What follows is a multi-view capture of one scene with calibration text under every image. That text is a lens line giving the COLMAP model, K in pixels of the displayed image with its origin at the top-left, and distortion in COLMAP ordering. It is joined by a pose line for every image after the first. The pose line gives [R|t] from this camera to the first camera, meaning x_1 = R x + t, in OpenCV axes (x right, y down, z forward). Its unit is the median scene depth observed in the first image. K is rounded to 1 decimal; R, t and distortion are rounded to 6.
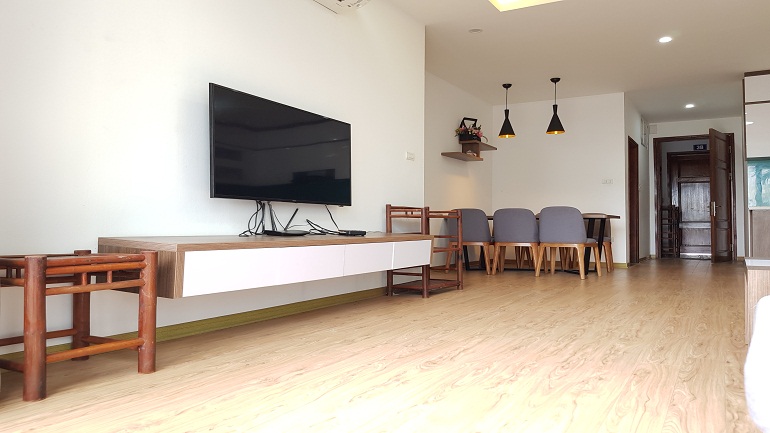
lens RADIAL K [[605.6, 0, 386.5], [0, 605.6, 215.8], [0, 0, 1]] dist [0.037160, -0.060464]
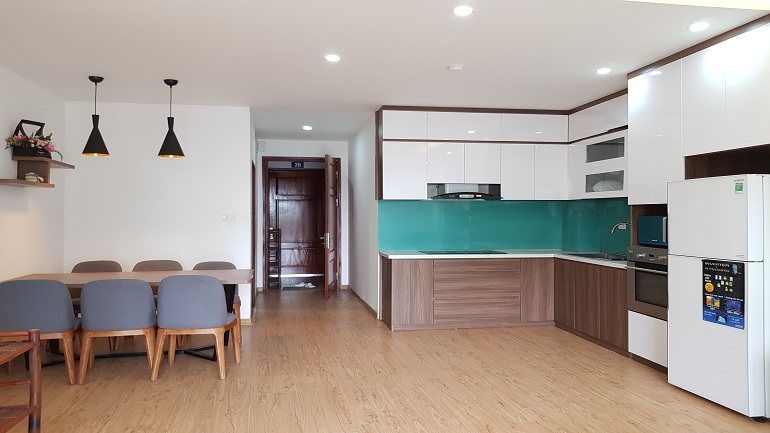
lens RADIAL K [[605.6, 0, 384.5], [0, 605.6, 216.0], [0, 0, 1]] dist [0.037160, -0.060464]
pose [[0.767942, -0.001119, 0.640518, 0.012779], [-0.013642, 0.999743, 0.018102, -0.078623], [-0.640374, -0.022639, 0.767730, 0.273583]]
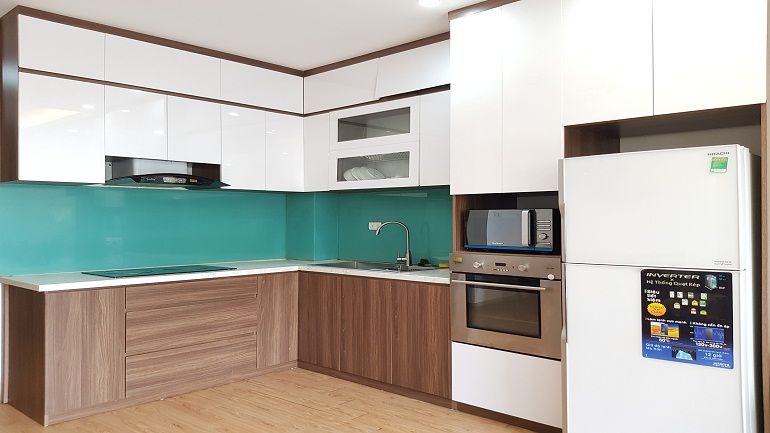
lens RADIAL K [[605.6, 0, 388.3], [0, 605.6, 216.4], [0, 0, 1]] dist [0.037160, -0.060464]
pose [[0.210006, 0.003260, 0.977695, 0.249223], [-0.018292, 0.999833, 0.000595, -0.057561], [-0.977529, -0.018009, 0.210031, 0.711844]]
